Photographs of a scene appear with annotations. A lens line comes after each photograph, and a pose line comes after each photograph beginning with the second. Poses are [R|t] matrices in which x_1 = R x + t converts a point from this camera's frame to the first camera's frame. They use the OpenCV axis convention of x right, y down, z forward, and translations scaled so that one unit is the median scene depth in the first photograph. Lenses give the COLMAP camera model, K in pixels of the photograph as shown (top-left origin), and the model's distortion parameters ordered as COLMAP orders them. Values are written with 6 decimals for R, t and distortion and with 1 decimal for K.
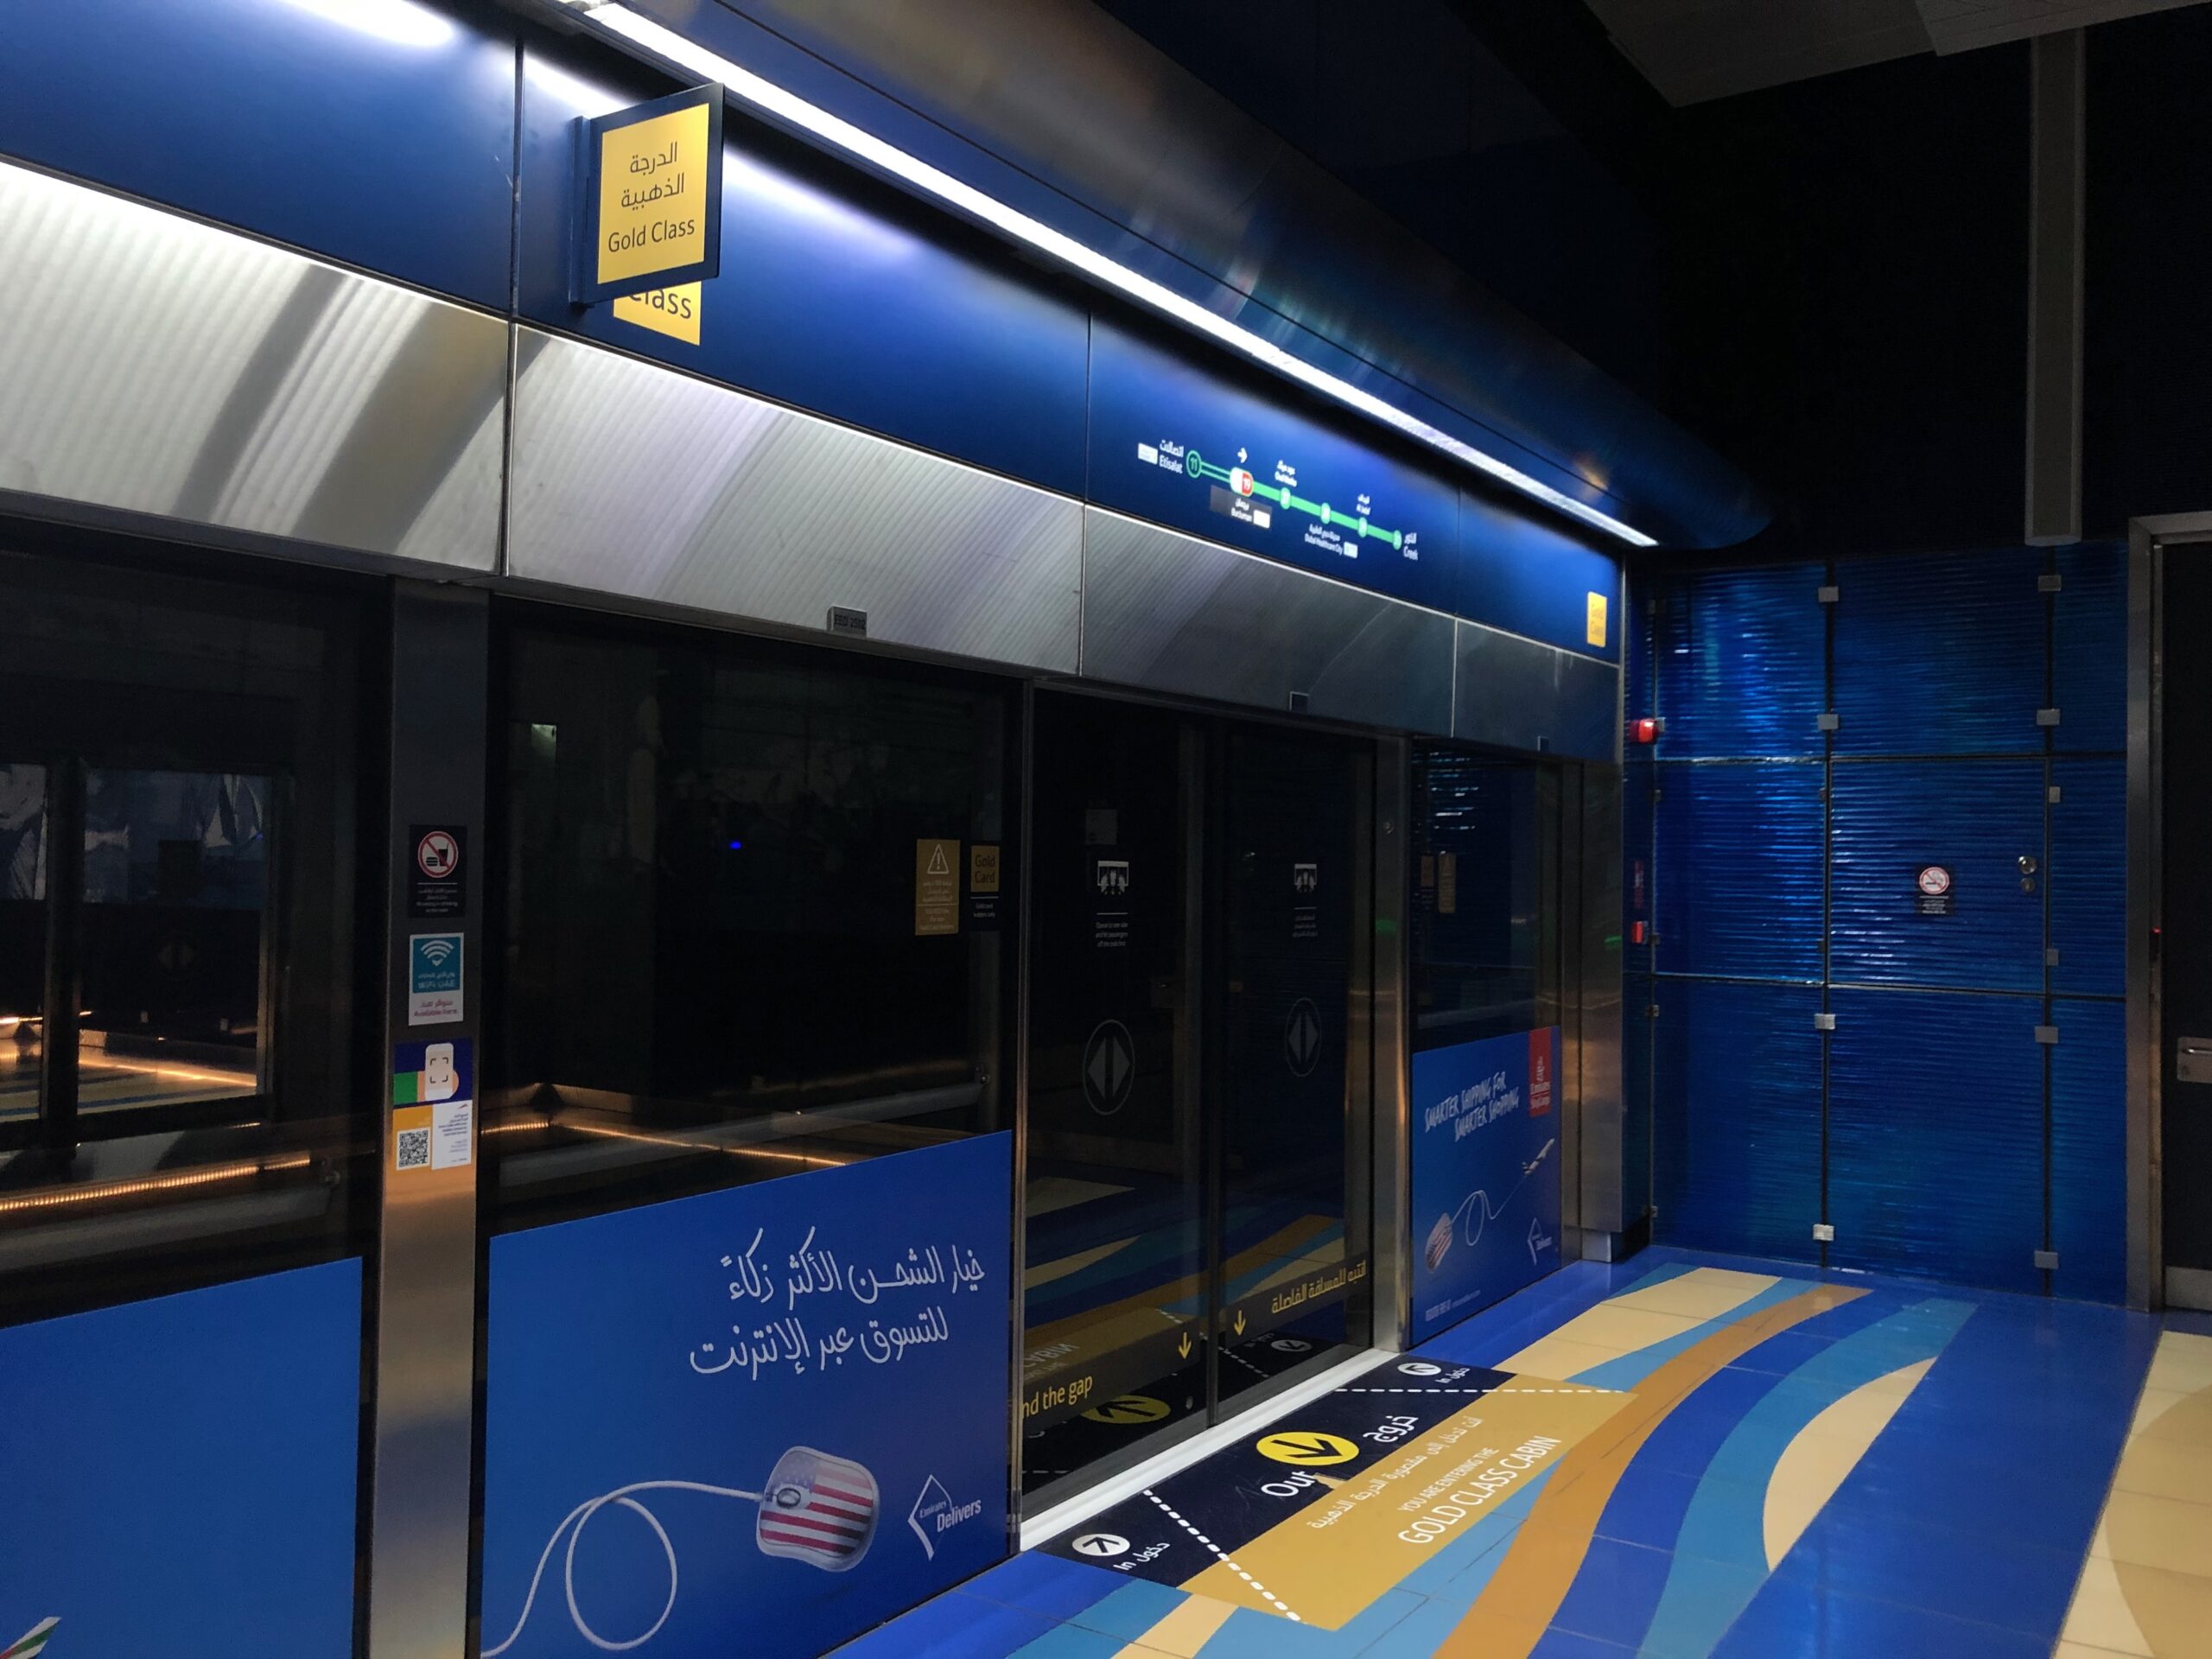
lens RADIAL K [[1842.5, 0, 1106.9], [0, 1842.5, 873.1], [0, 0, 1]] dist [0.131247, 0.000943]
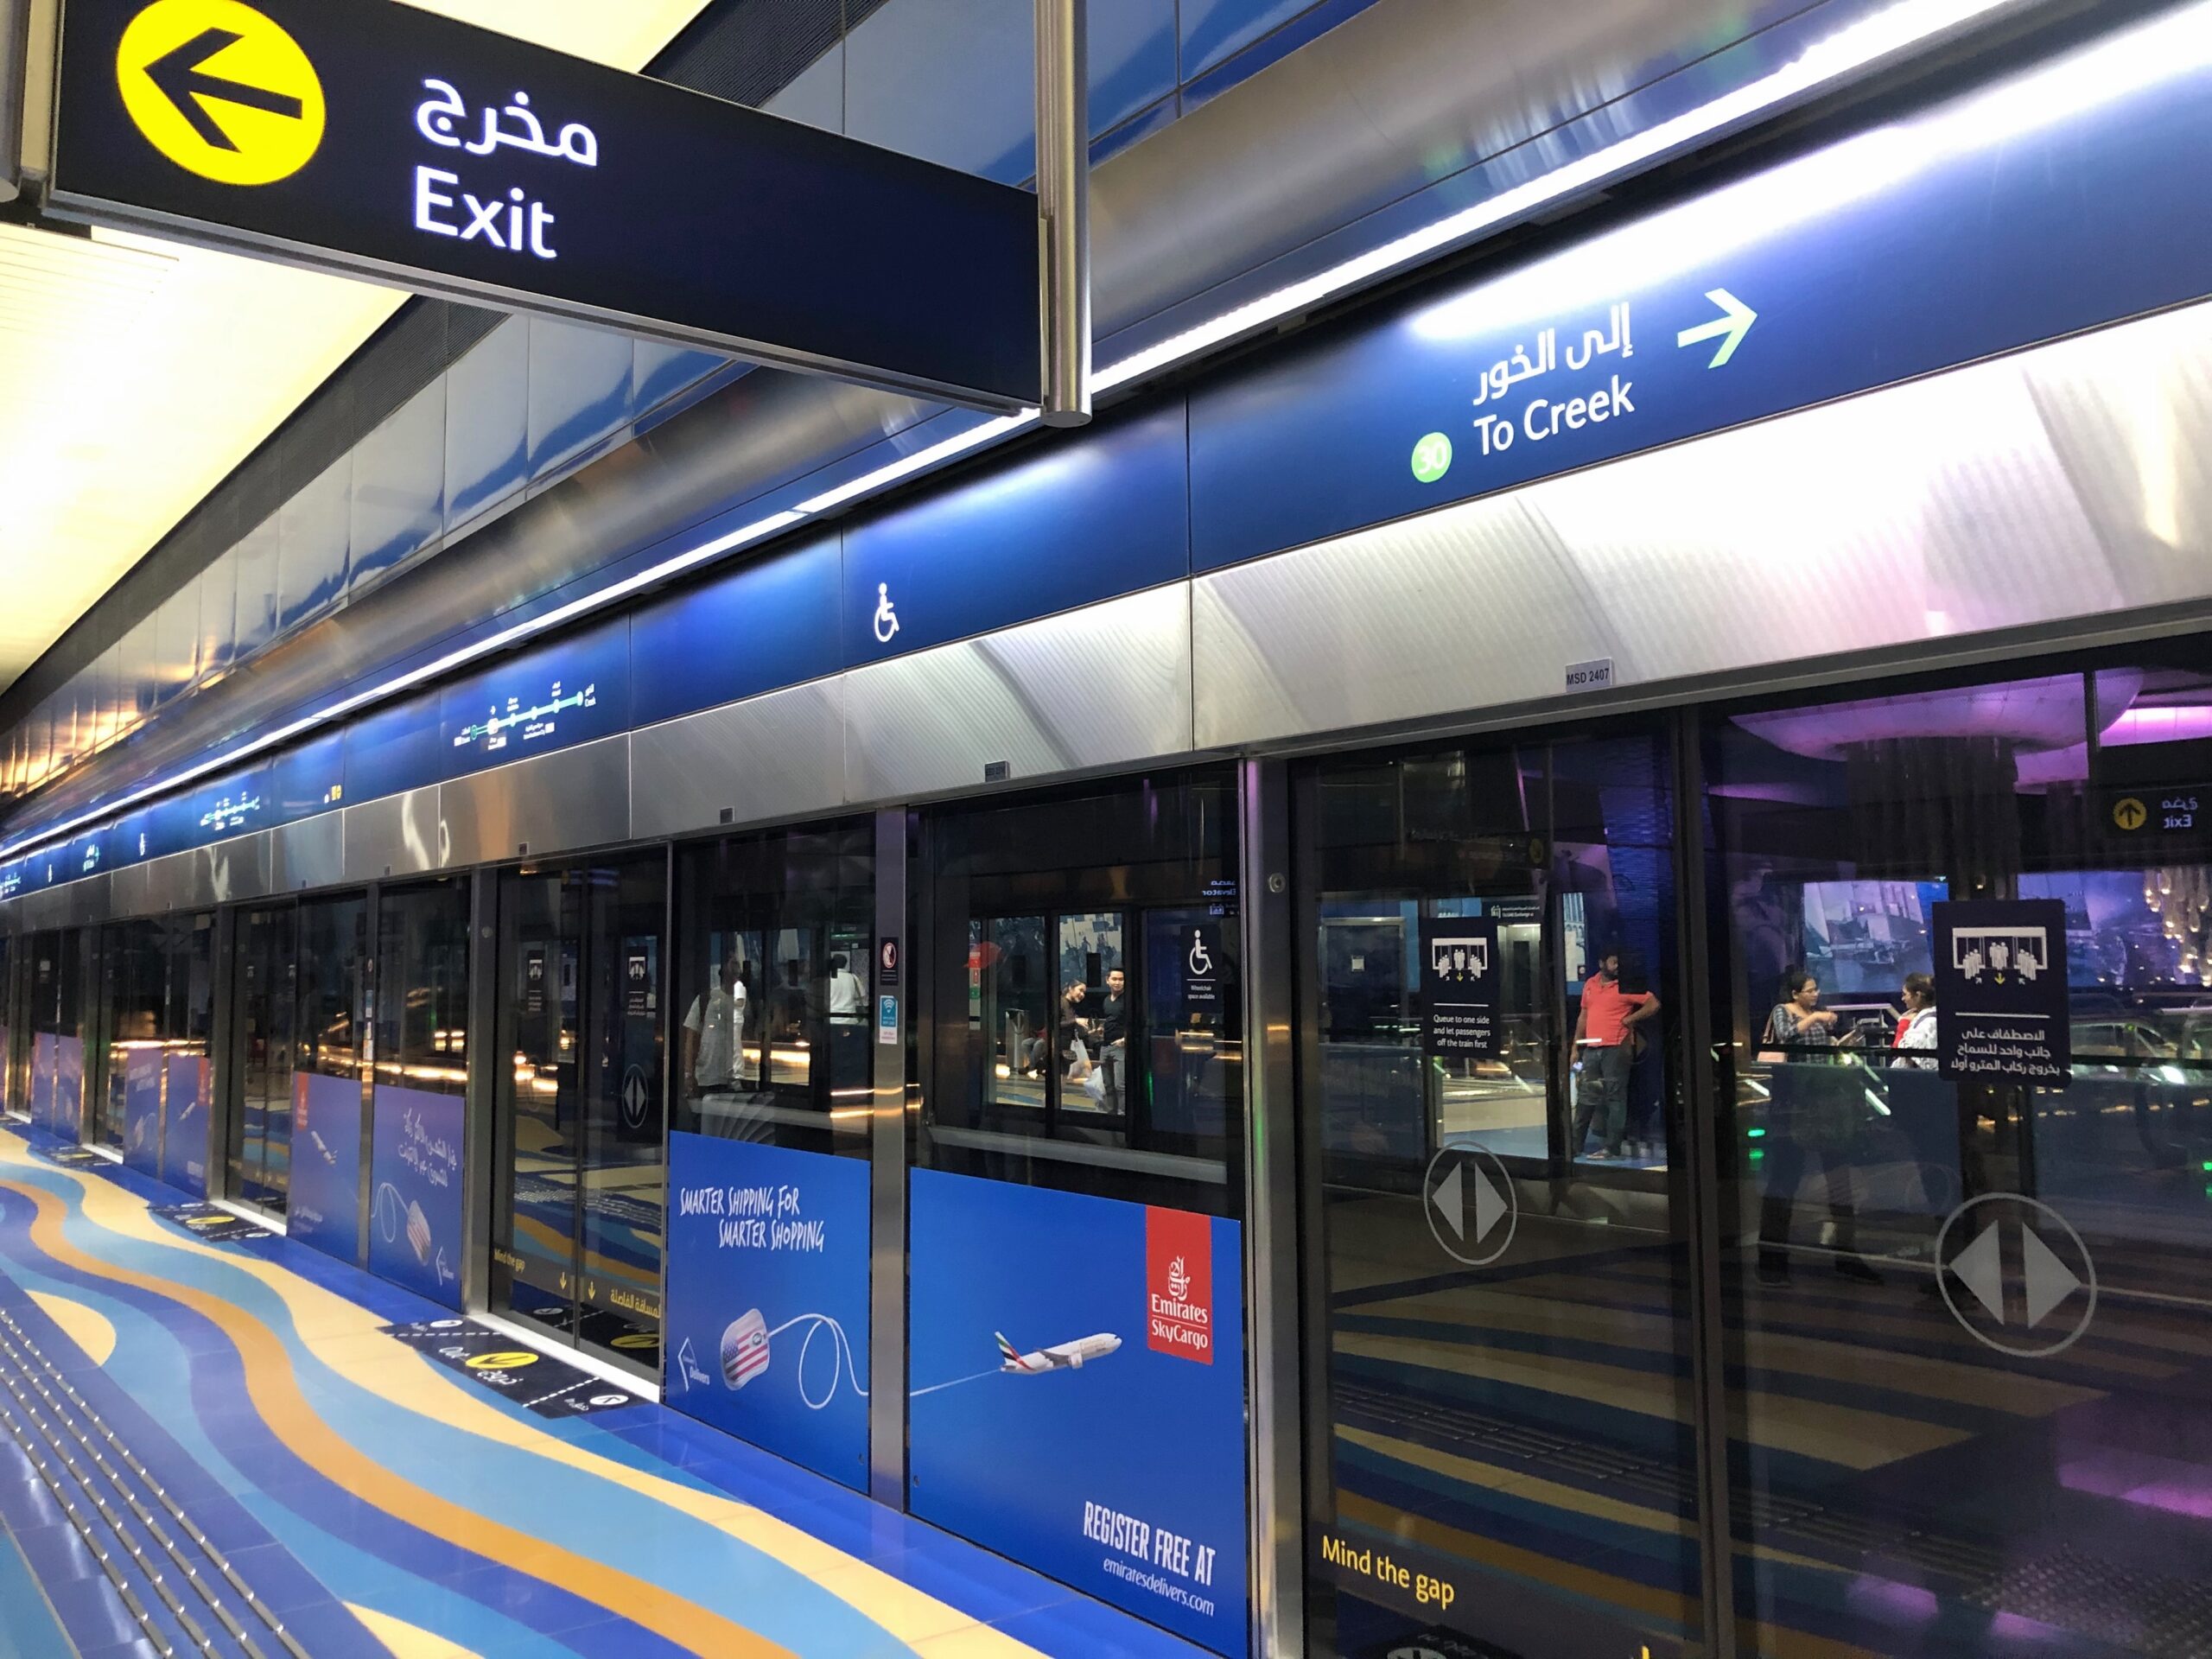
lens RADIAL K [[1462.9, 0, 1106.0], [0, 1462.9, 829.5], [0, 0, 1]] dist [0.002815, 0.001288]
pose [[-0.238763, -0.086246, -0.967240, 0.926171], [0.011712, 0.995720, -0.091676, 0.004049], [0.971007, -0.033217, -0.236731, 1.426662]]
